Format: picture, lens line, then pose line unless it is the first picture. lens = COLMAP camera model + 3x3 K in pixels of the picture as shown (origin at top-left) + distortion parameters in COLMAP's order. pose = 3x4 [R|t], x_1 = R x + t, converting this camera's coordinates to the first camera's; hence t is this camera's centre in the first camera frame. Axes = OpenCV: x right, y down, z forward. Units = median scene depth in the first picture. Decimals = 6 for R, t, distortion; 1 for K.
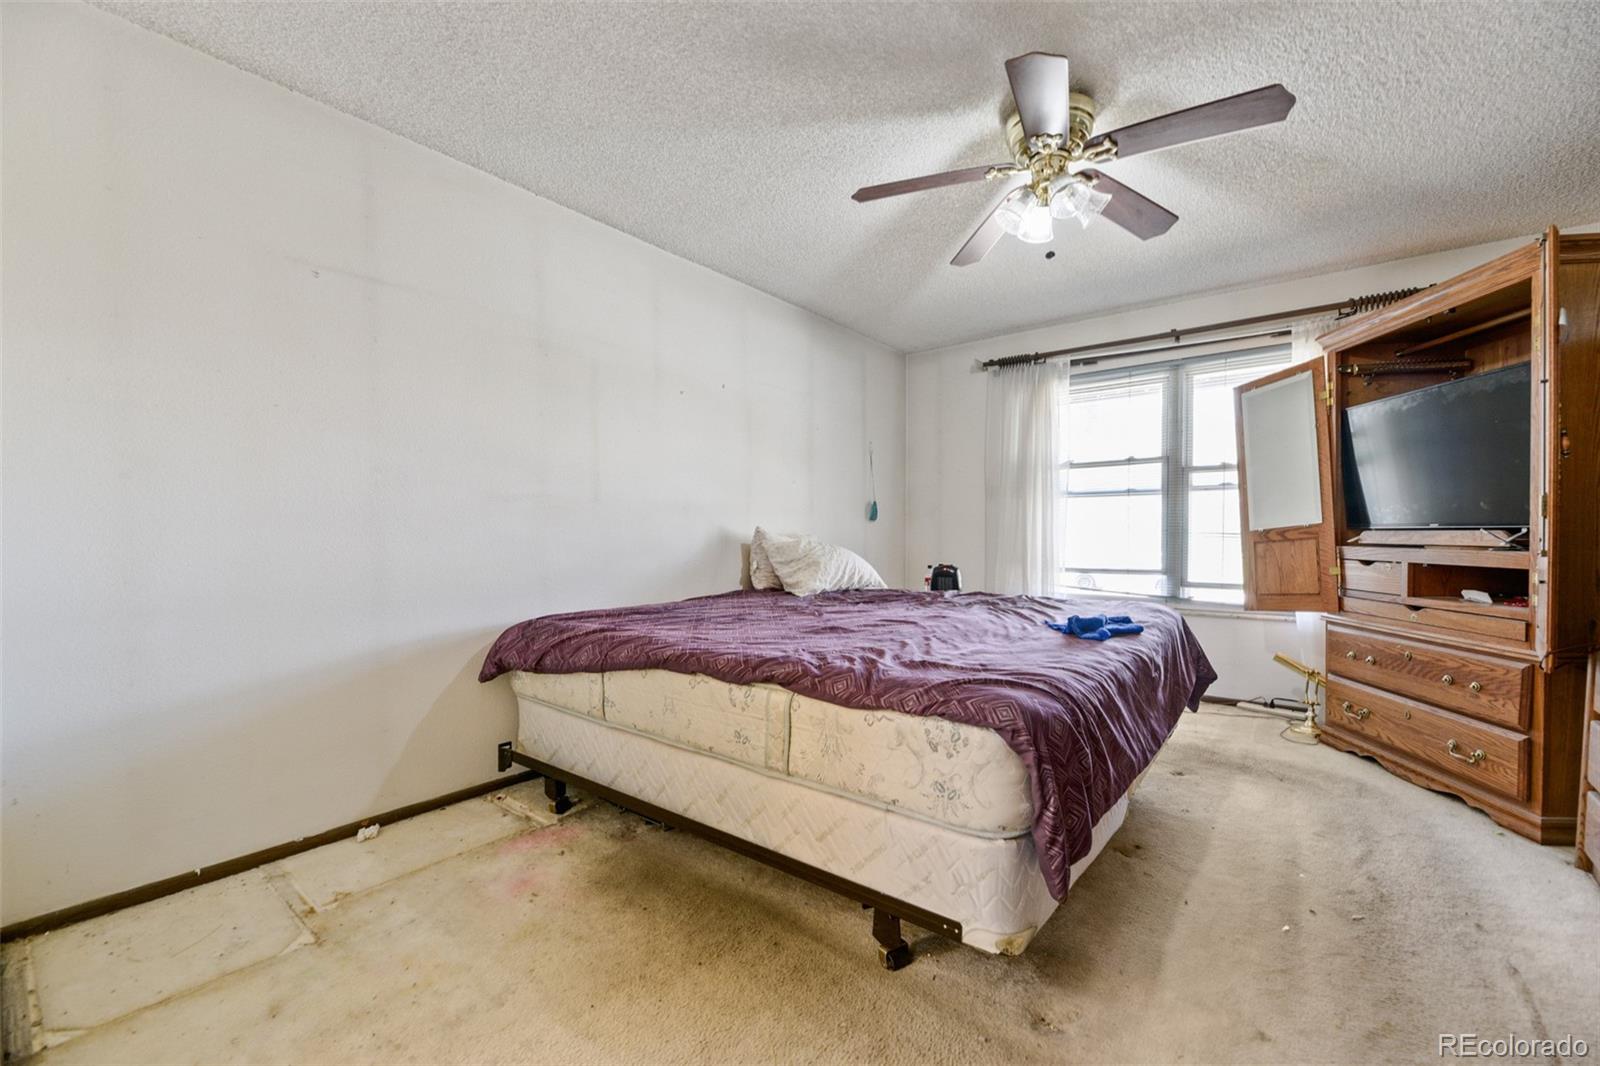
lens RADIAL K [[652.1, 0, 798.8], [0, 652.1, 544.3], [0, 0, 1]] dist [-0.000457, -0.002408]
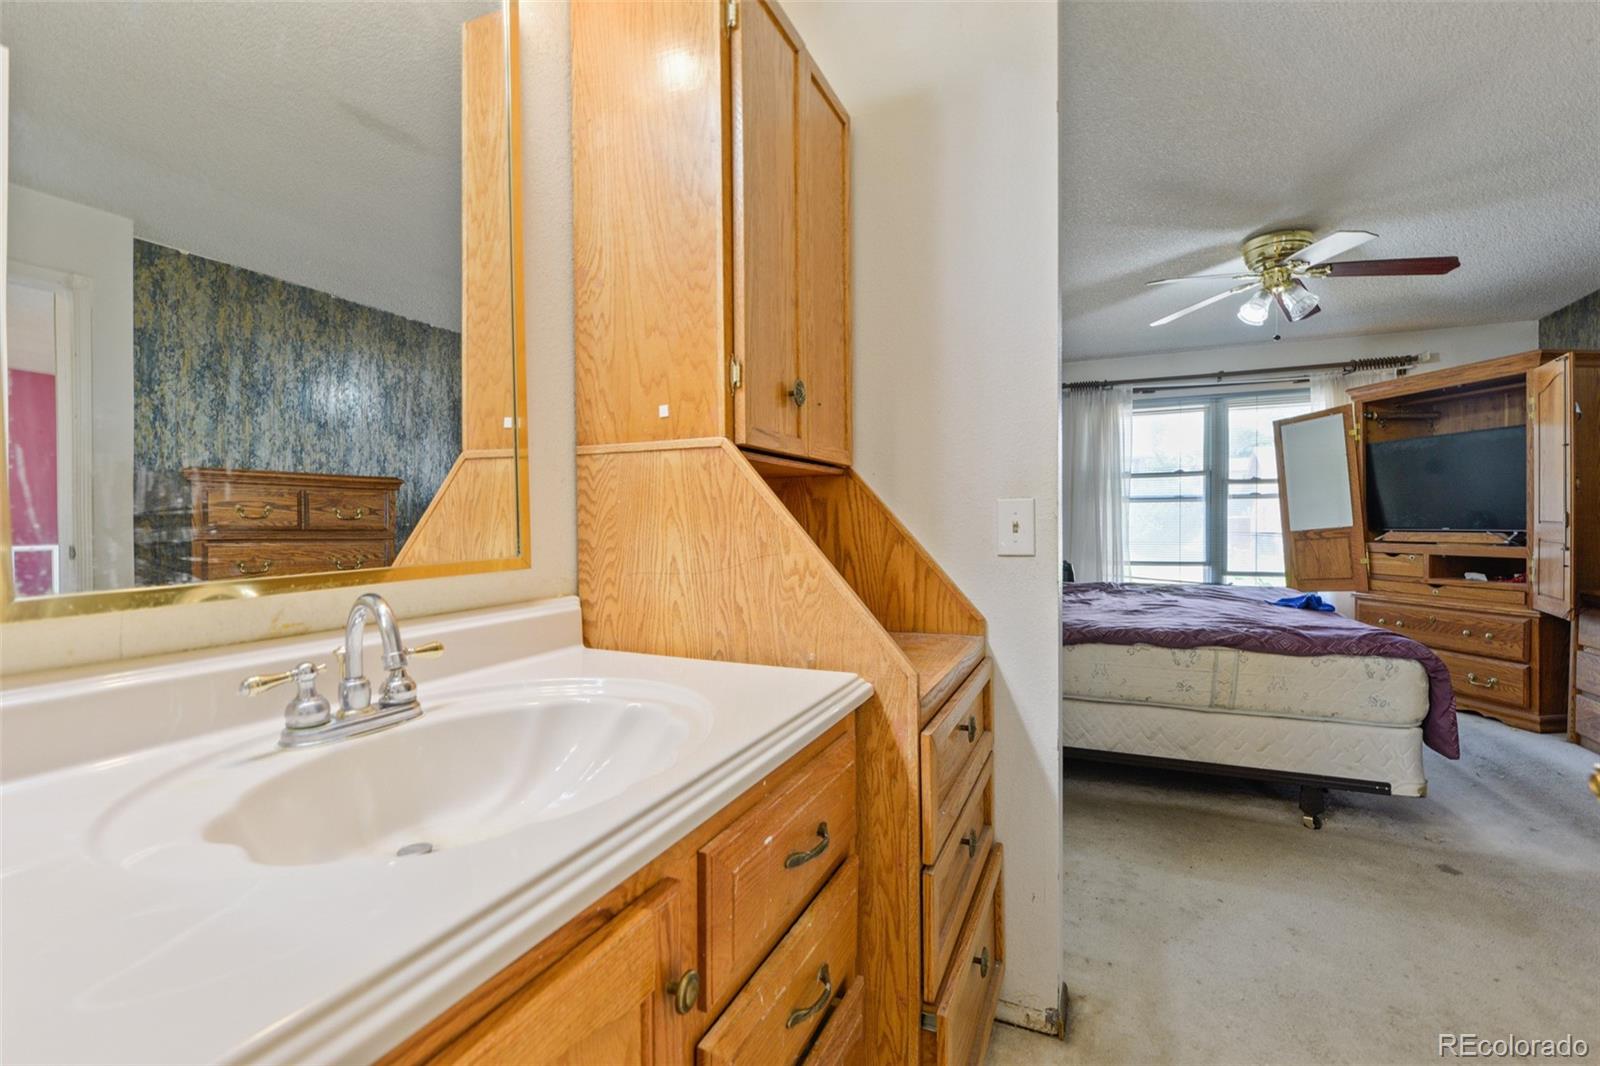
lens RADIAL K [[720.0, 0, 798.4], [0, 720.0, 526.0], [0, 0, 1]] dist [0.004125, 0.001359]
pose [[0.965060, -0.003015, 0.262011, -0.735029], [0.007335, 0.999853, -0.015513, -0.017995], [-0.261925, 0.016893, 0.964940, -0.161406]]
